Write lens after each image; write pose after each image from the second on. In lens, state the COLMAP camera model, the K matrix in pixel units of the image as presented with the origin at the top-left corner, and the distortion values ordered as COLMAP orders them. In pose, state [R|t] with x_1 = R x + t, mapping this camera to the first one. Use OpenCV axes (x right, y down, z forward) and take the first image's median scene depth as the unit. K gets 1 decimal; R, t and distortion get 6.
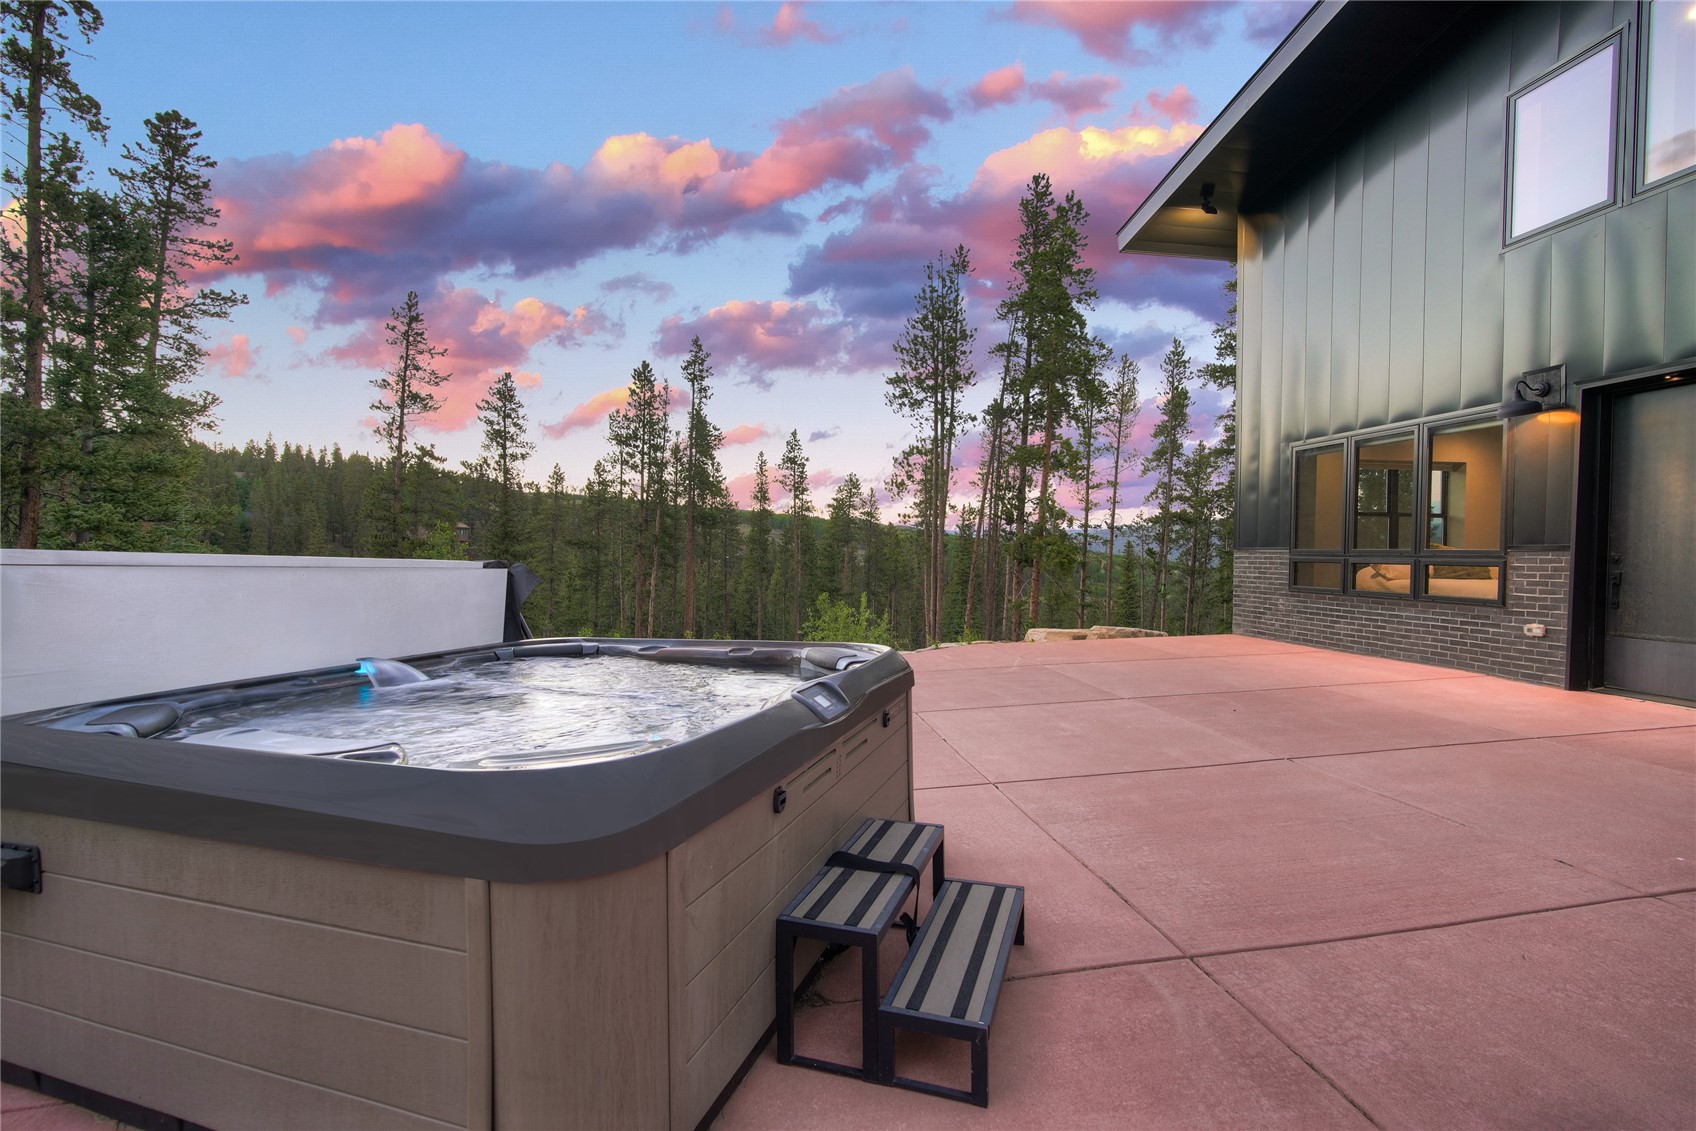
lens RADIAL K [[759.1, 0, 848.0], [0, 759.1, 565.5], [0, 0, 1]] dist [-0.009983, 0.000142]
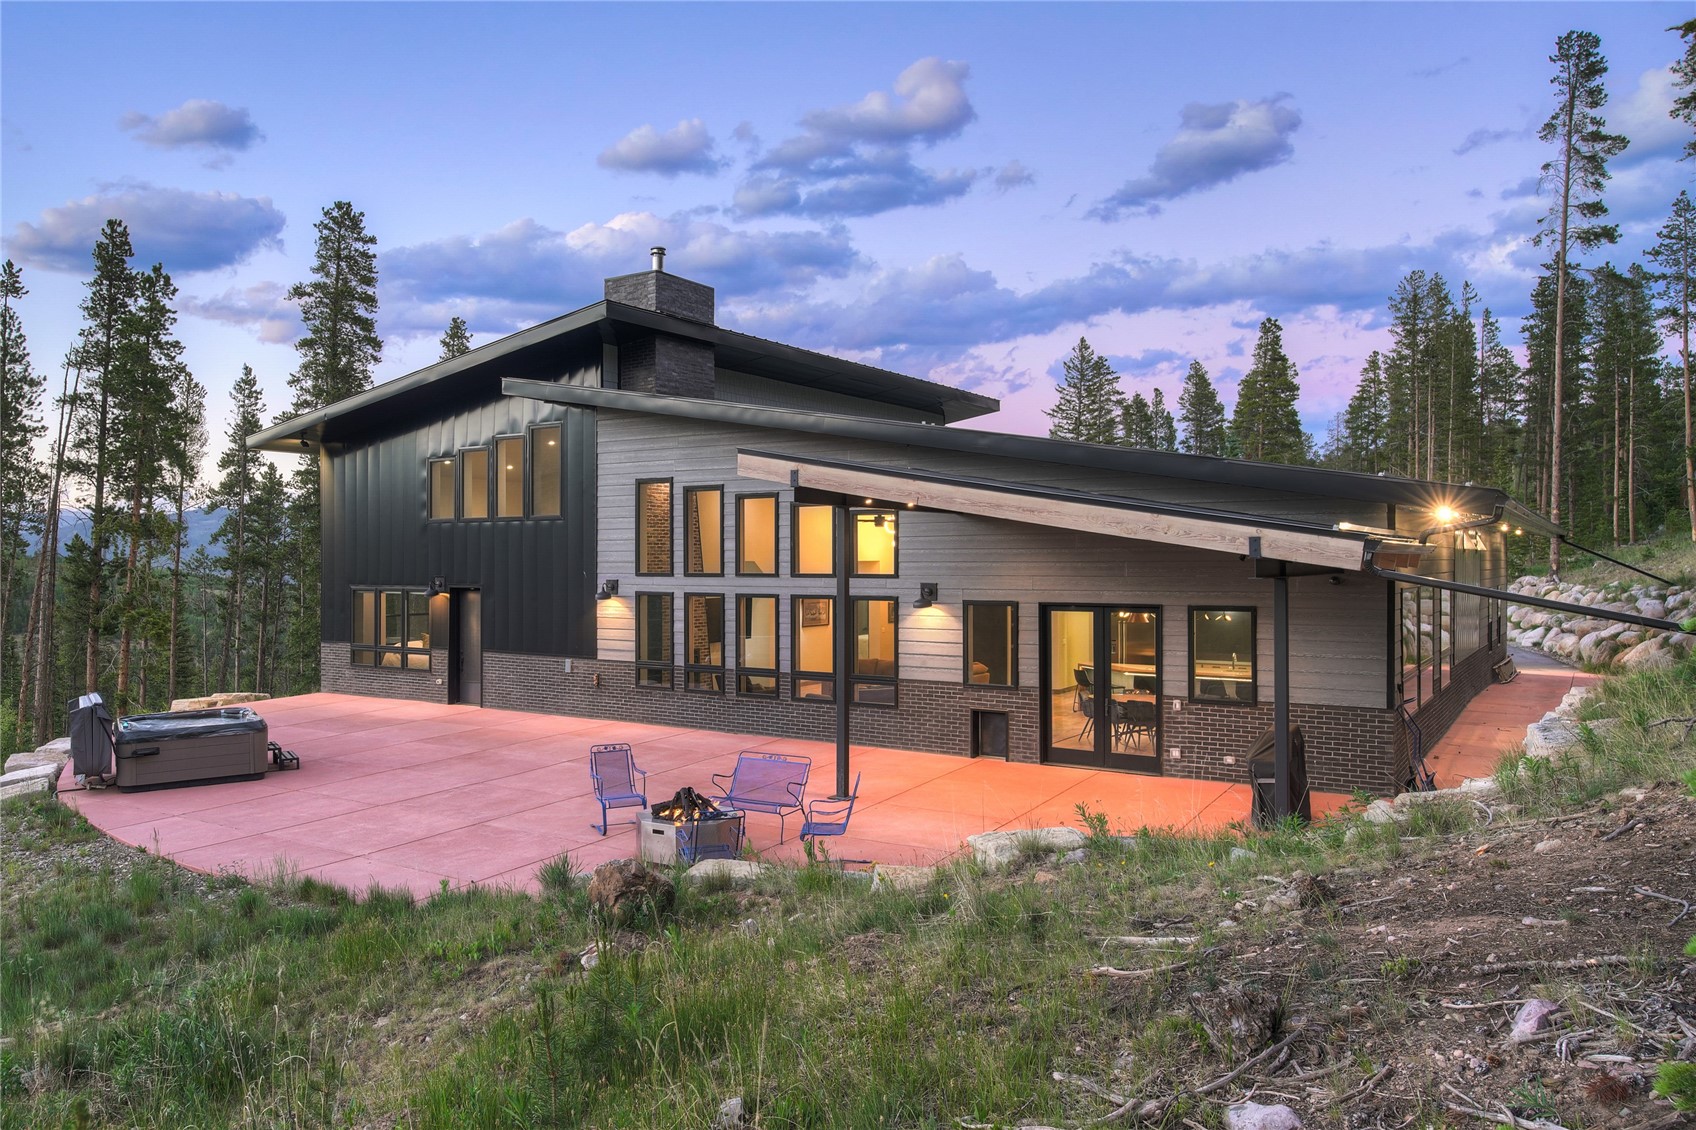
lens RADIAL K [[1241.5, 0, 699.4], [0, 1241.5, 554.4], [0, 0, 1]] dist [-0.008944, -0.004849]
pose [[0.709422, -0.010371, 0.704708, -0.275415], [0.024943, 0.999635, -0.010398, -0.054904], [-0.704342, 0.024954, 0.709422, -0.512123]]
